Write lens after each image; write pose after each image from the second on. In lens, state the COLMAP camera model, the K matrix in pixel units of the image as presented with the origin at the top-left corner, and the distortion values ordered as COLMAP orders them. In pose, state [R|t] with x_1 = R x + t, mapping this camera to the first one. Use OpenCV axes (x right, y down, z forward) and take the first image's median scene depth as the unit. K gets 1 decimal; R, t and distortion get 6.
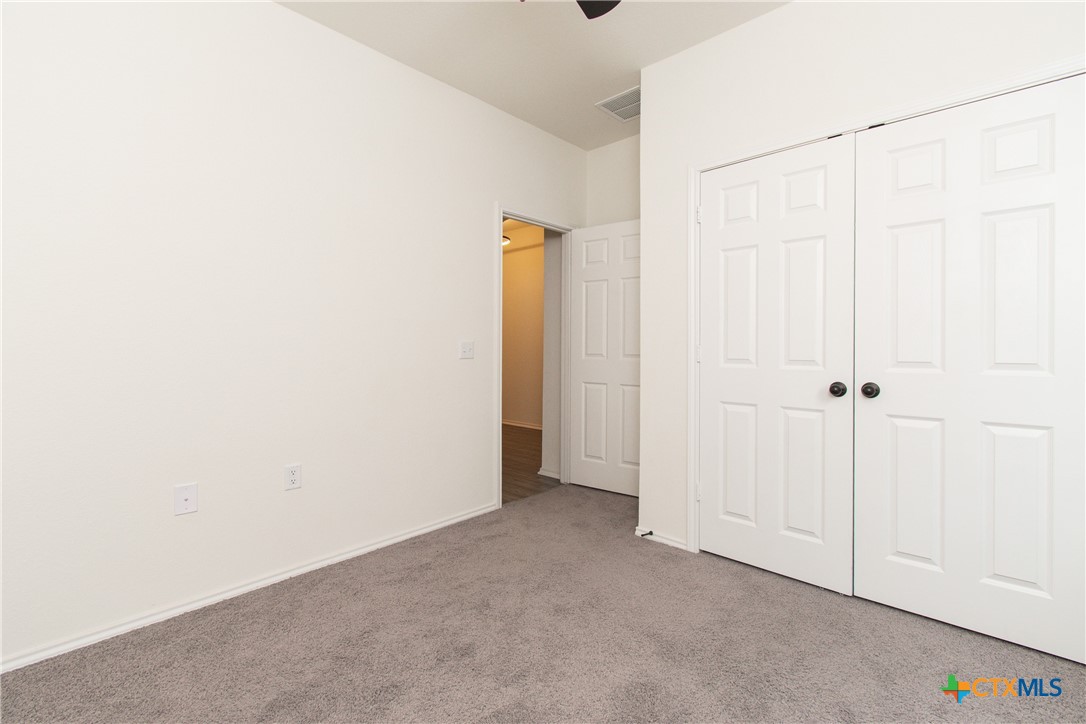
lens RADIAL K [[492.5, 0, 514.3], [0, 492.5, 354.9], [0, 0, 1]] dist [0.003215, -0.001711]
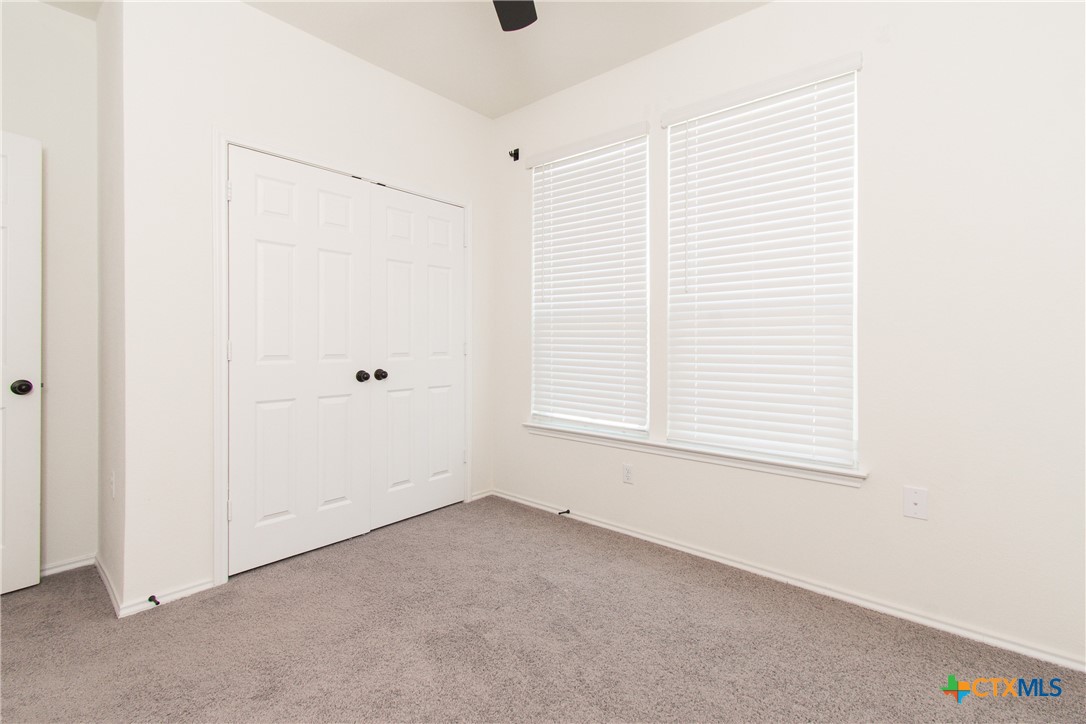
lens RADIAL K [[492.5, 0, 533.2], [0, 492.5, 344.3], [0, 0, 1]] dist [0.003215, -0.001711]
pose [[-0.093419, 0.000862, 0.995626, -0.624962], [0.013612, 0.999907, 0.000412, -0.006870], [-0.995534, 0.013591, -0.093422, 0.633731]]
